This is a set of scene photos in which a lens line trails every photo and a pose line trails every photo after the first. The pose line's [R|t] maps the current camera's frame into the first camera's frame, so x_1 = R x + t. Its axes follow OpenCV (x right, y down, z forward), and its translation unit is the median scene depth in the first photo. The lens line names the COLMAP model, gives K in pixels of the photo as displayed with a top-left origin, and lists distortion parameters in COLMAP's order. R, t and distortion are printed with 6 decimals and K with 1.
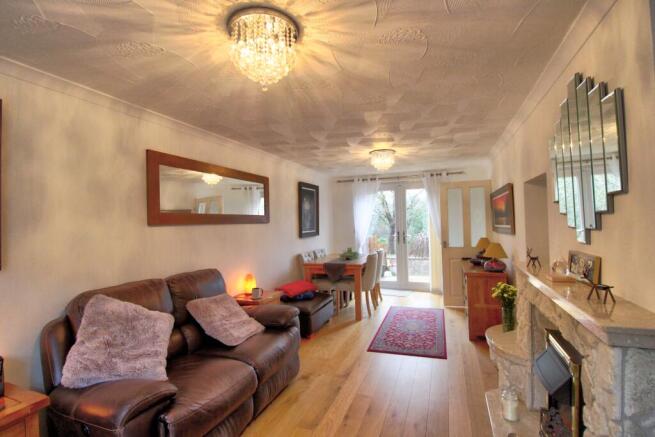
lens RADIAL K [[319.3, 0, 325.6], [0, 319.3, 216.2], [0, 0, 1]] dist [-0.000459, -0.000236]
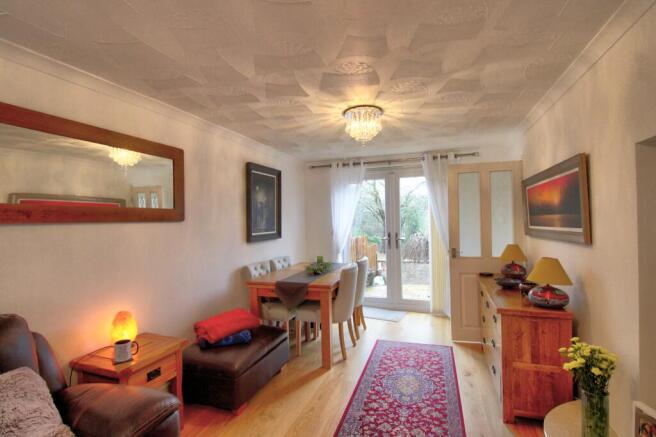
lens RADIAL K [[319.8, 0, 326.1], [0, 319.8, 216.2], [0, 0, 1]] dist [-0.000459, -0.000236]
pose [[0.999803, 0.006283, 0.018816, 0.080023], [-0.006440, 0.999945, 0.008326, 0.003378], [-0.018762, -0.008445, 0.999788, 0.307618]]
